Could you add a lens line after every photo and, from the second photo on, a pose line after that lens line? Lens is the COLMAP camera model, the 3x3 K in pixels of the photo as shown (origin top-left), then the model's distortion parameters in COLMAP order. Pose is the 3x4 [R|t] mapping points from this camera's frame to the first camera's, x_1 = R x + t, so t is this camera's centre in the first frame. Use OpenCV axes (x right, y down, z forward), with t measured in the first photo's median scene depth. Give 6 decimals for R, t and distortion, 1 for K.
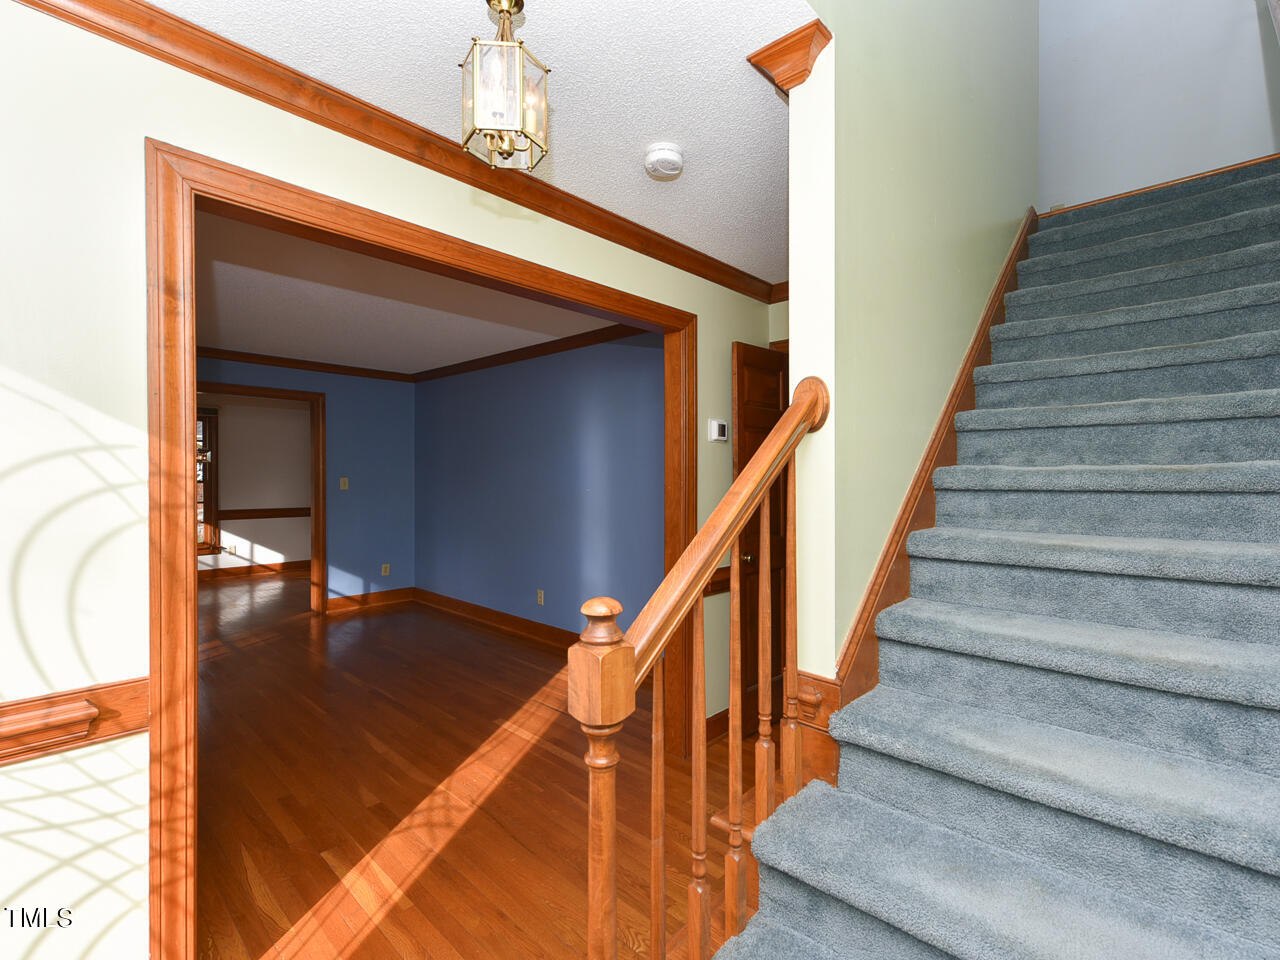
lens RADIAL K [[590.2, 0, 639.0], [0, 590.2, 478.7], [0, 0, 1]] dist [0.003448, -0.000683]
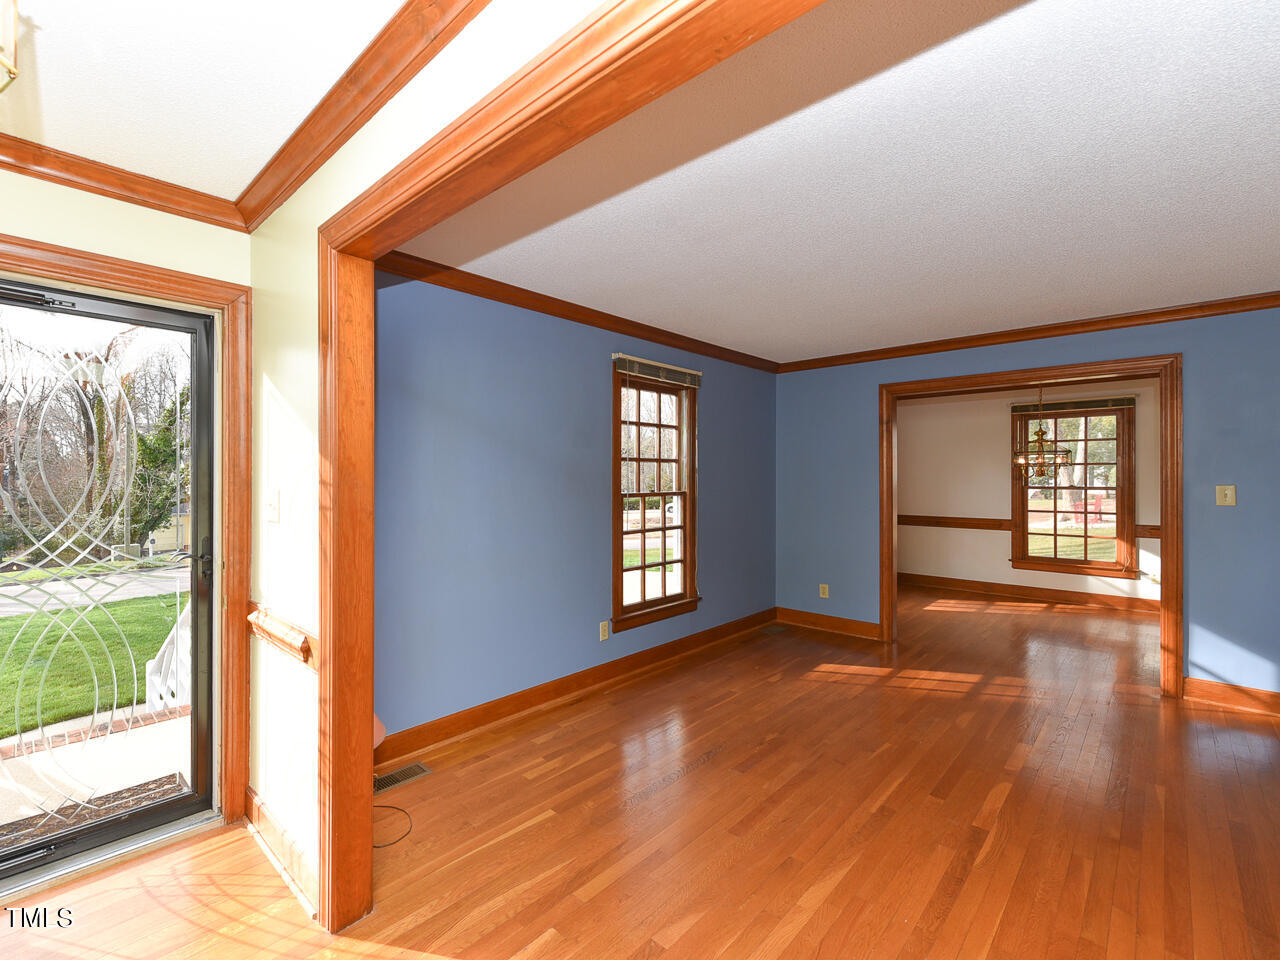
lens RADIAL K [[590.2, 0, 639.2], [0, 590.2, 470.7], [0, 0, 1]] dist [0.003448, -0.000683]
pose [[-0.010178, -0.007900, -0.999917, 0.111864], [-0.011714, 0.999901, -0.007781, -0.005591], [0.999880, 0.011633, -0.010269, 0.409572]]
